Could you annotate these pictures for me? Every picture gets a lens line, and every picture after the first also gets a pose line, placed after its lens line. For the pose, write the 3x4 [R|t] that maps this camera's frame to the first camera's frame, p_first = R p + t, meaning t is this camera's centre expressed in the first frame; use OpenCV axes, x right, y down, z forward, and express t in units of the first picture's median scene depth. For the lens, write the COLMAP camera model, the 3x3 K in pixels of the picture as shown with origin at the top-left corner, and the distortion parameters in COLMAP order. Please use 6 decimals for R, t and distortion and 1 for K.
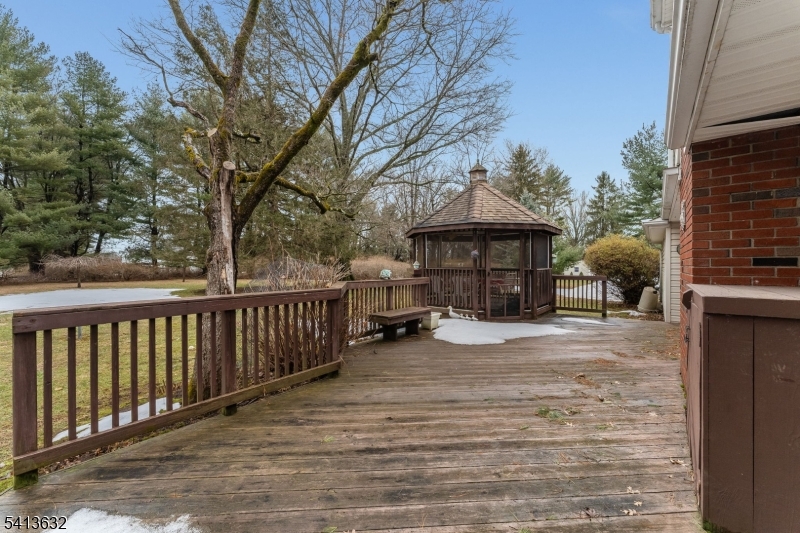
lens RADIAL K [[323.9, 0, 390.8], [0, 323.9, 257.0], [0, 0, 1]] dist [0.000152, -0.000390]
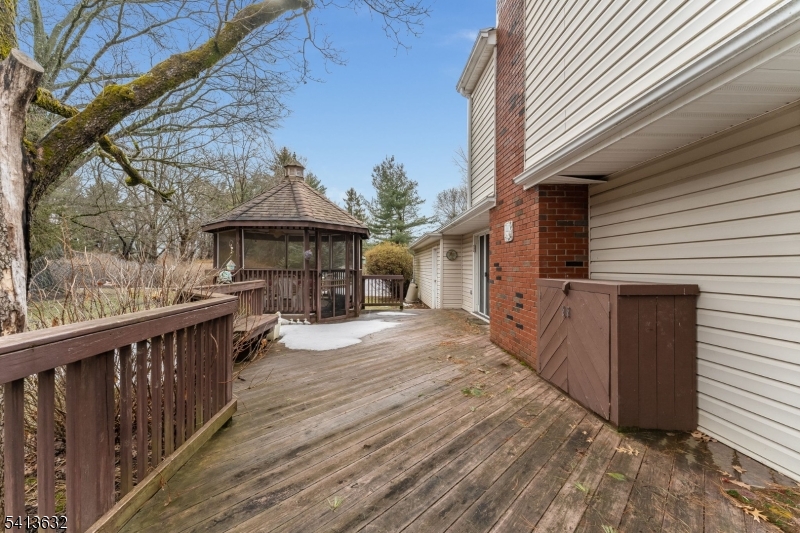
lens RADIAL K [[325.7, 0, 400.6], [0, 325.7, 257.1], [0, 0, 1]] dist [0.000483, -0.000352]
pose [[0.735584, 0.022175, 0.677070, -0.183015], [-0.019493, 0.999743, -0.011566, 0.005092], [-0.677153, -0.004690, 0.735828, 0.111969]]
